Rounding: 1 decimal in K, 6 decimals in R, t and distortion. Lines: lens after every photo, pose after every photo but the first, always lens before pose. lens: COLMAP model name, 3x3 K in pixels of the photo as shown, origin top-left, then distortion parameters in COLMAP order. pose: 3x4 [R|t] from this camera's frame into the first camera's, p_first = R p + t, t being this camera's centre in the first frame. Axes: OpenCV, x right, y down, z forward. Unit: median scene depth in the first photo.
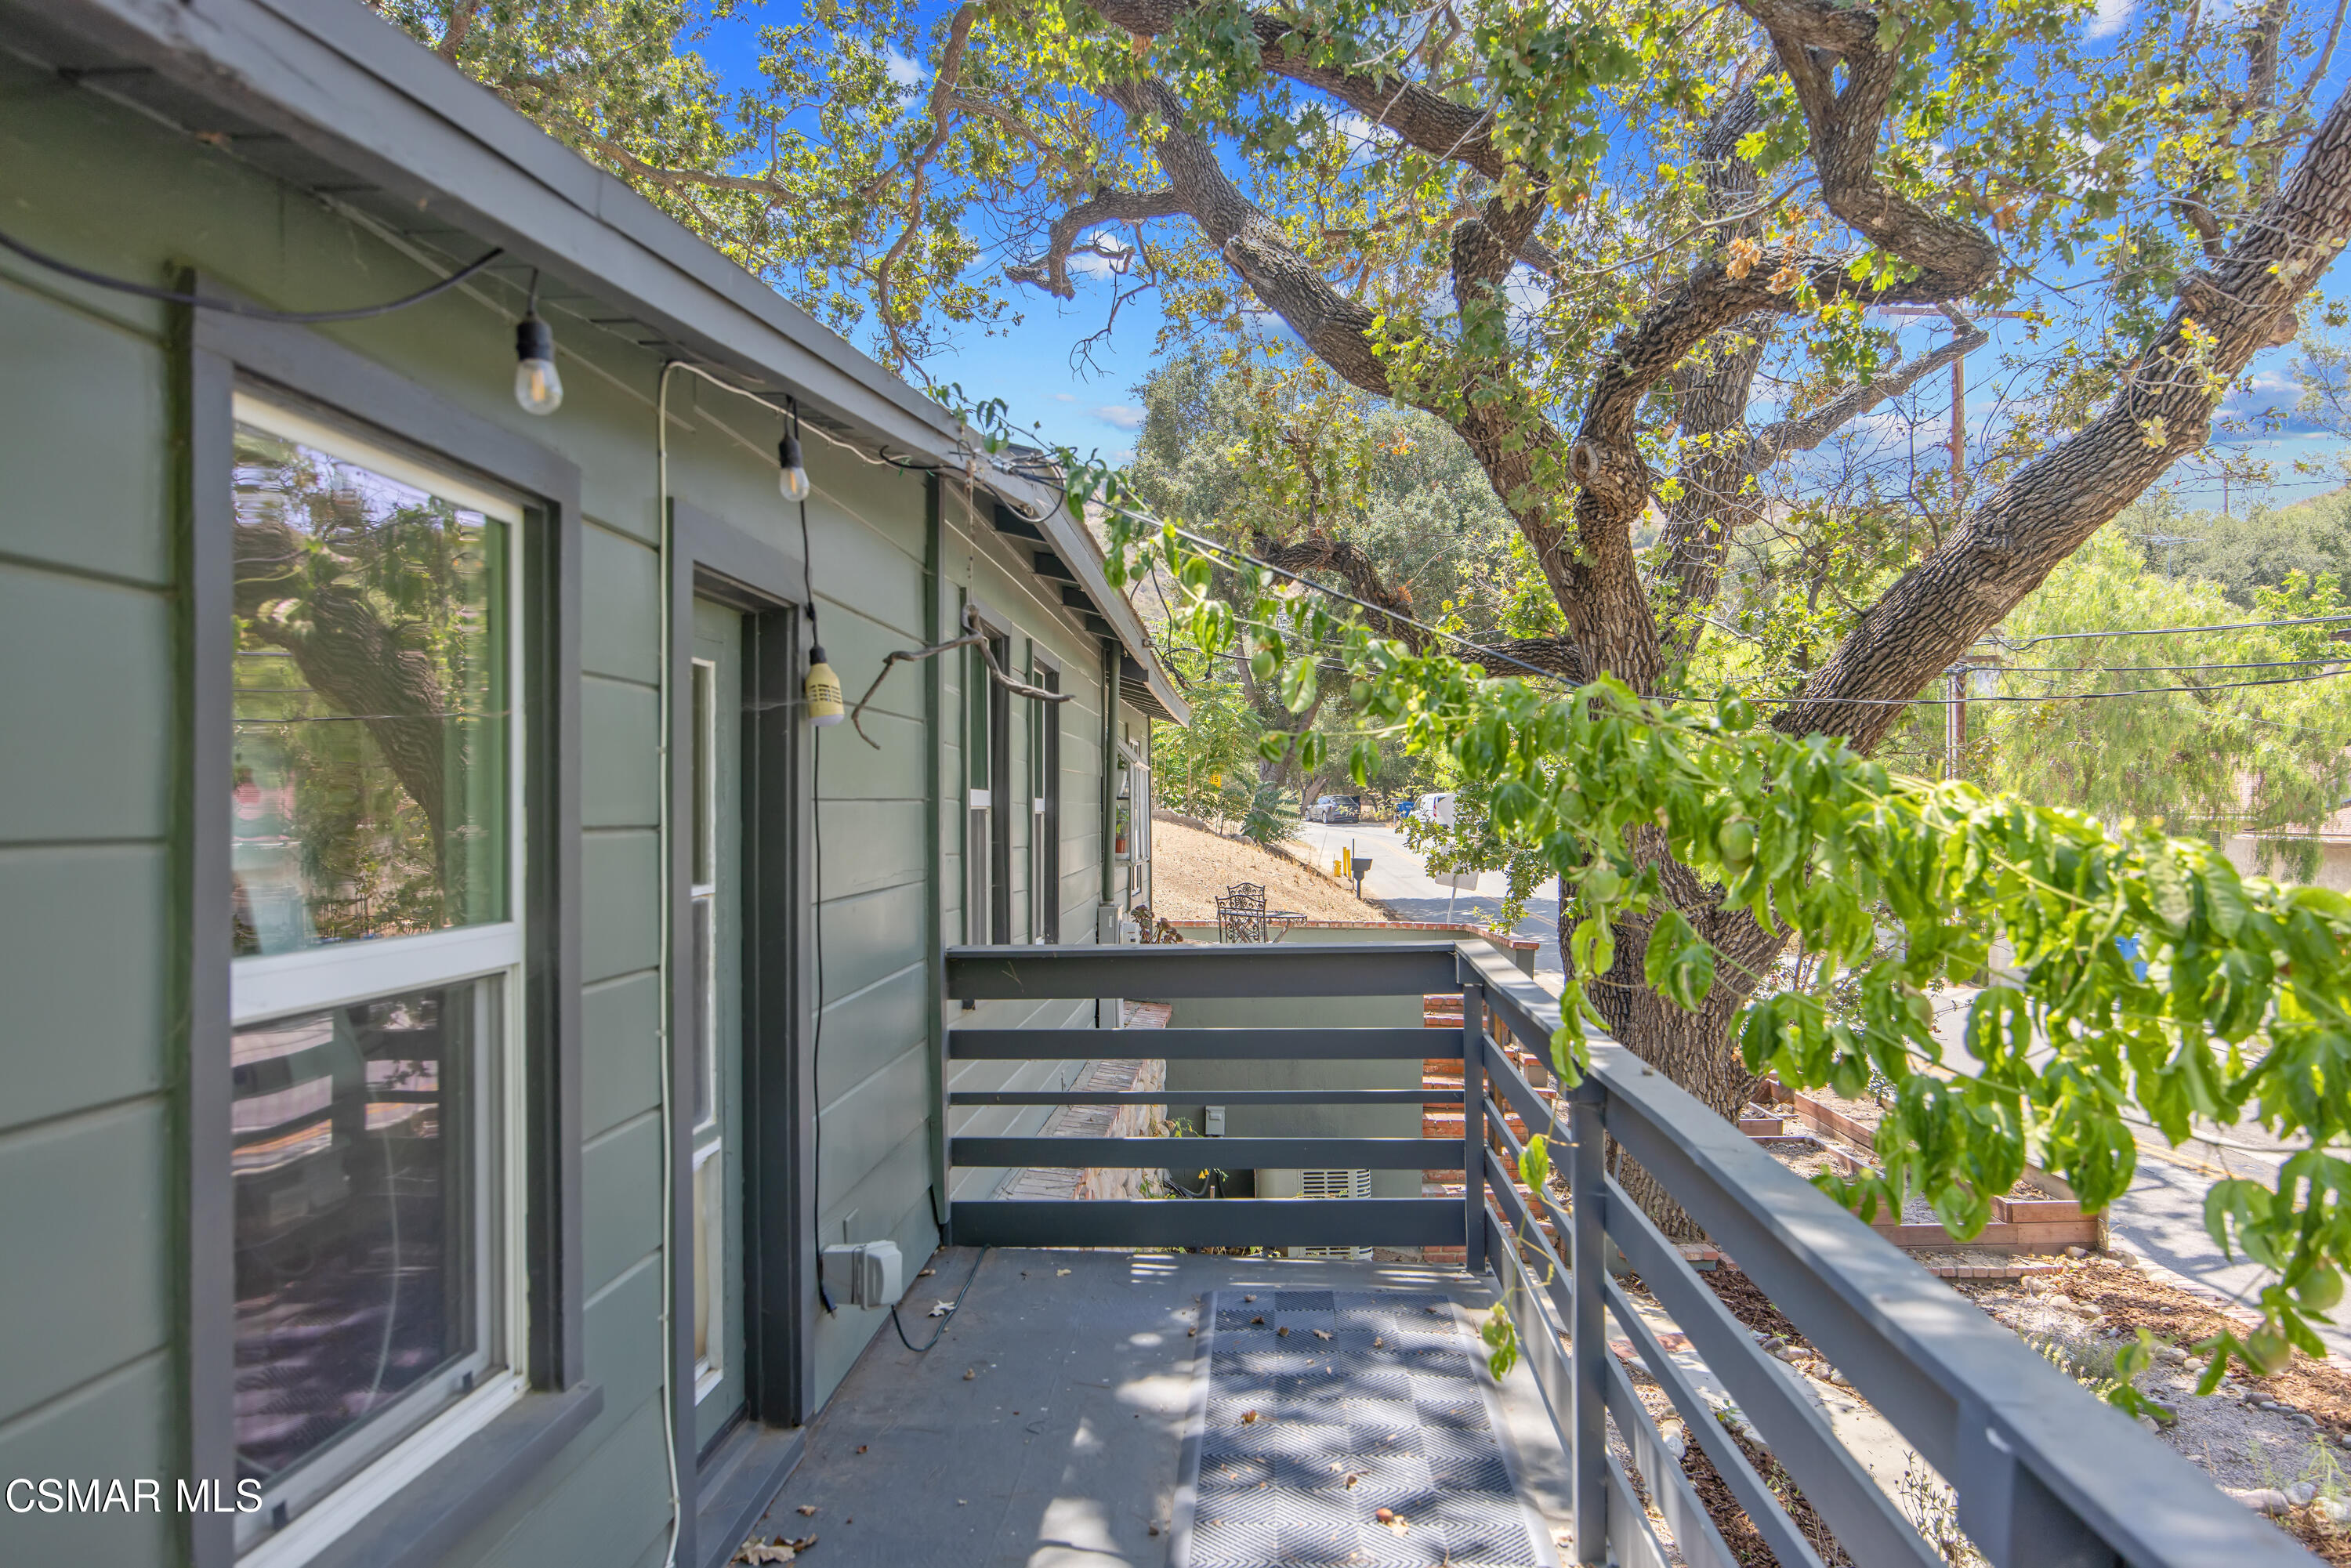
lens RADIAL K [[1685.6, 0, 1186.5], [0, 1685.6, 778.0], [0, 0, 1]] dist [0.030113, 0.001065]
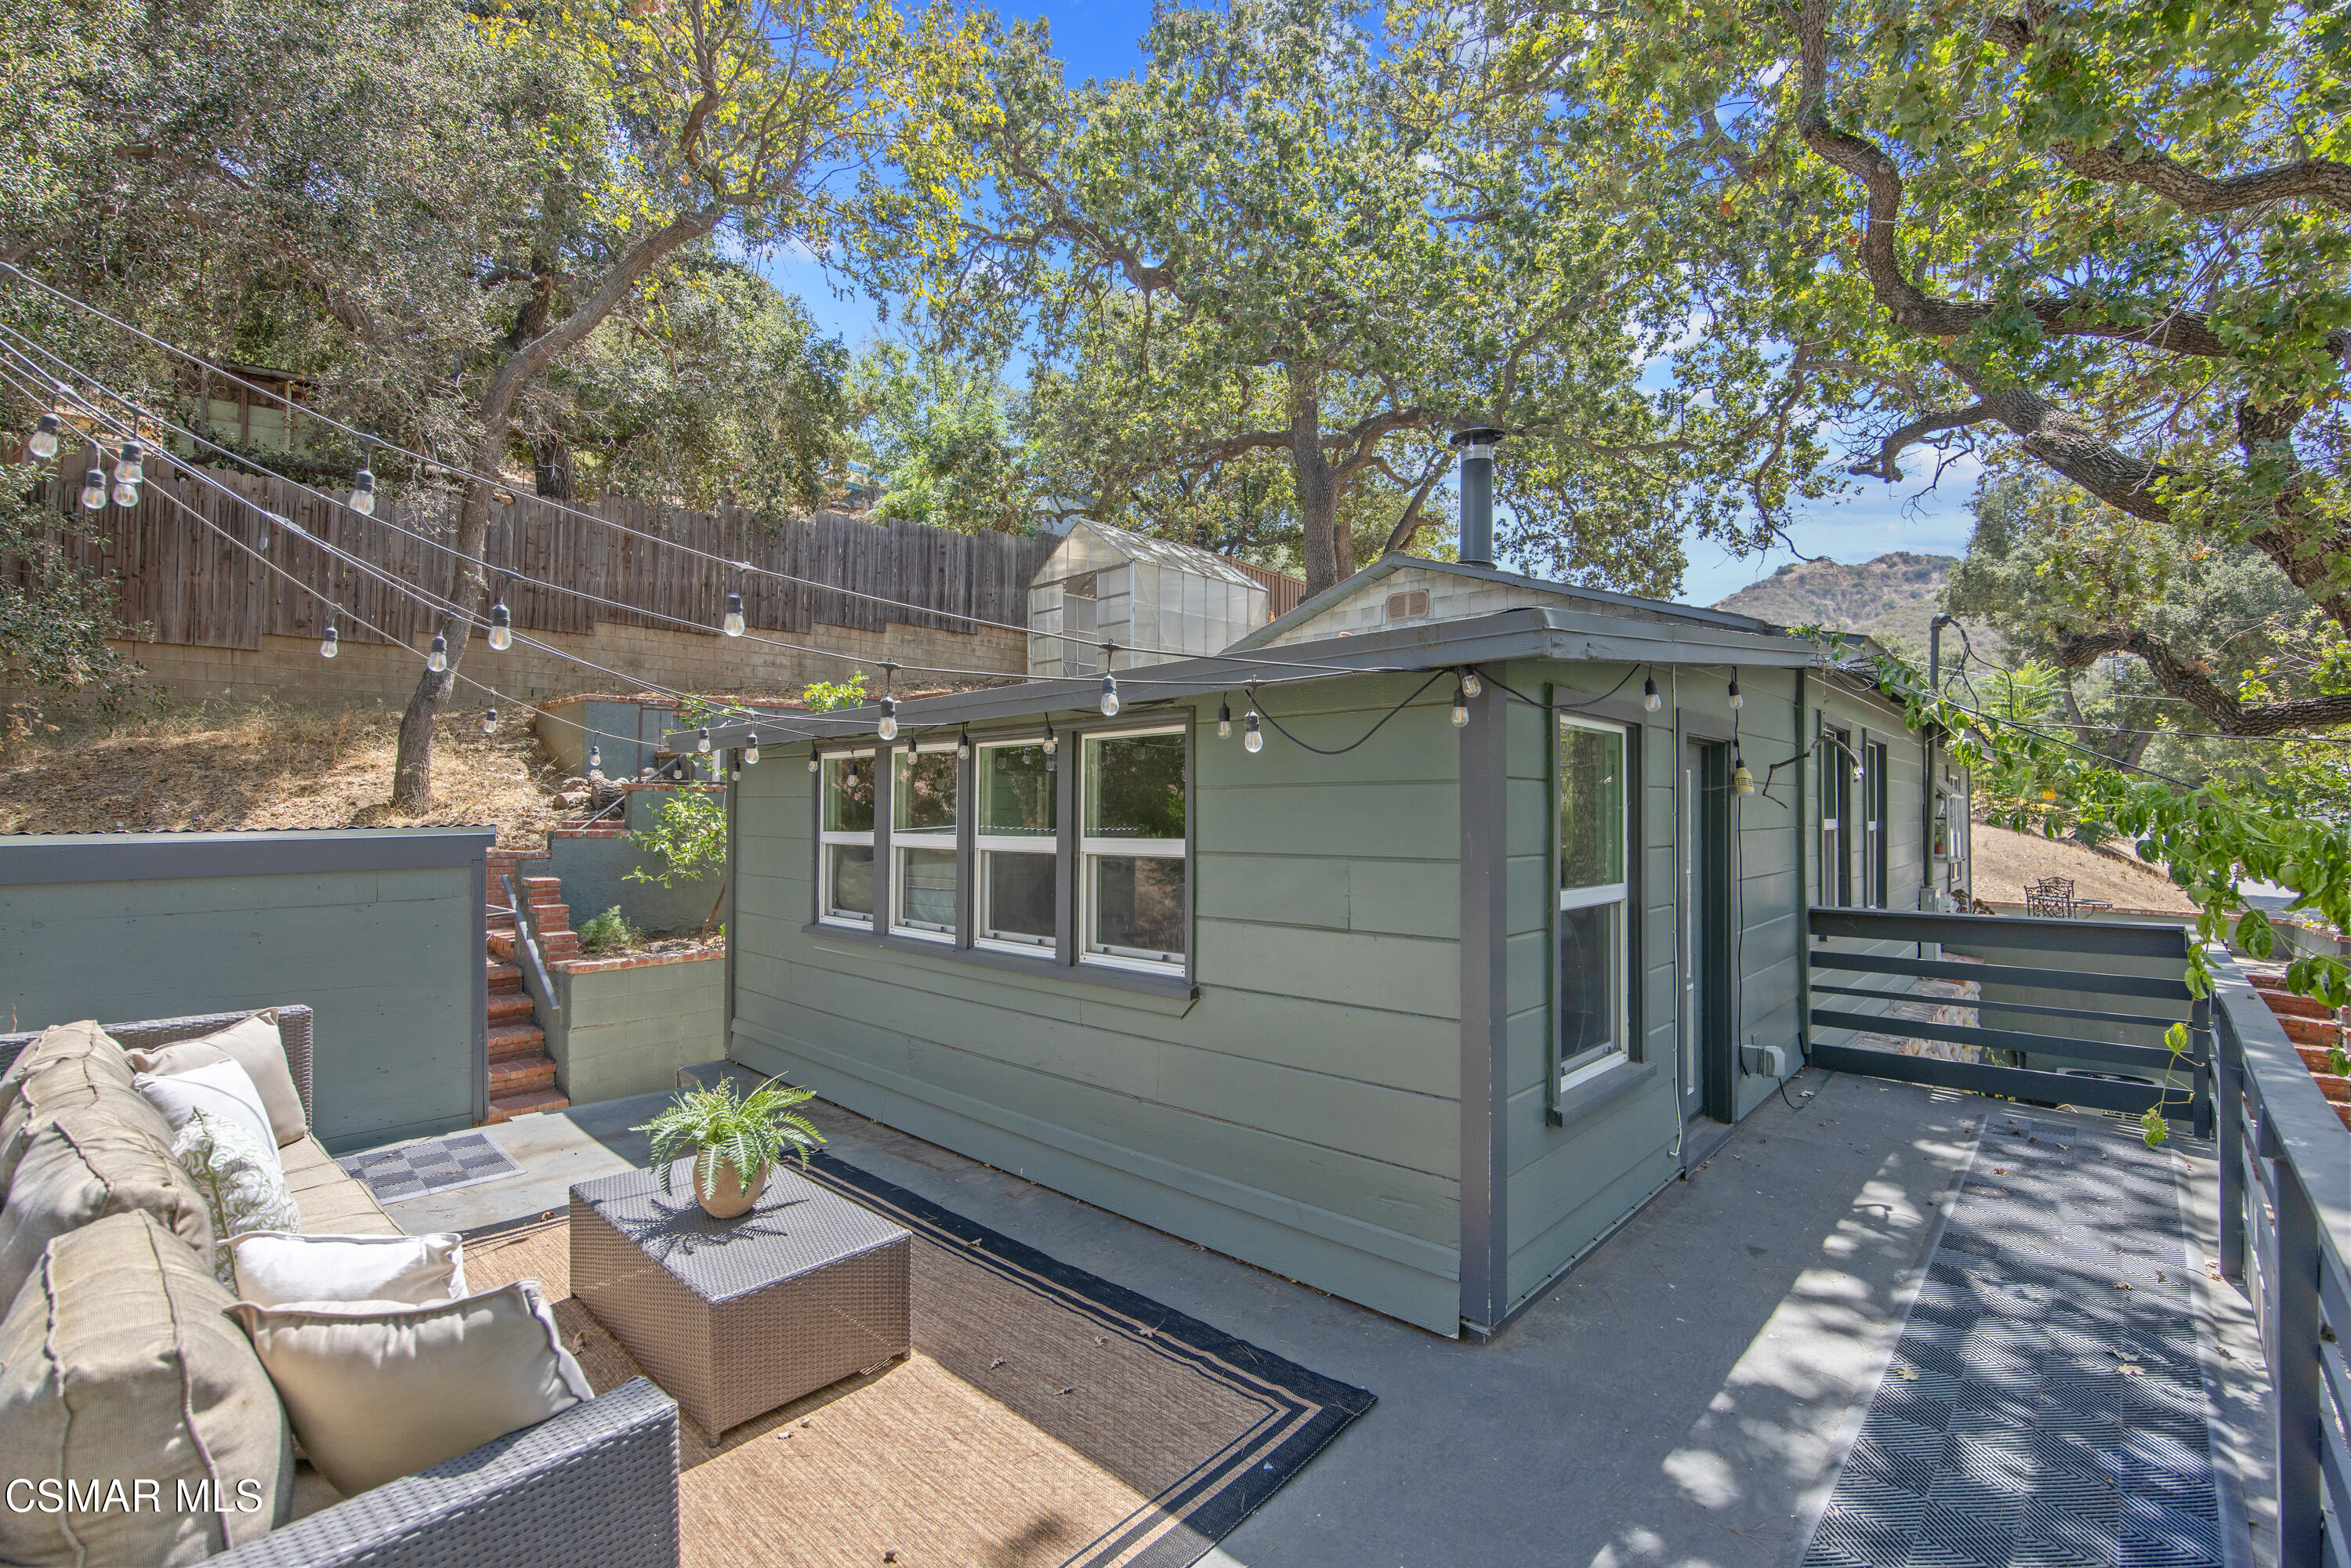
lens RADIAL K [[1017.1, 0, 1147.7], [0, 1017.1, 786.2], [0, 0, 1]] dist [-0.022742, 0.000191]
pose [[0.752360, -0.004279, -0.658739, 0.039292], [0.001547, 0.999988, -0.004730, -0.026690], [0.658751, 0.002539, 0.752357, -0.304467]]
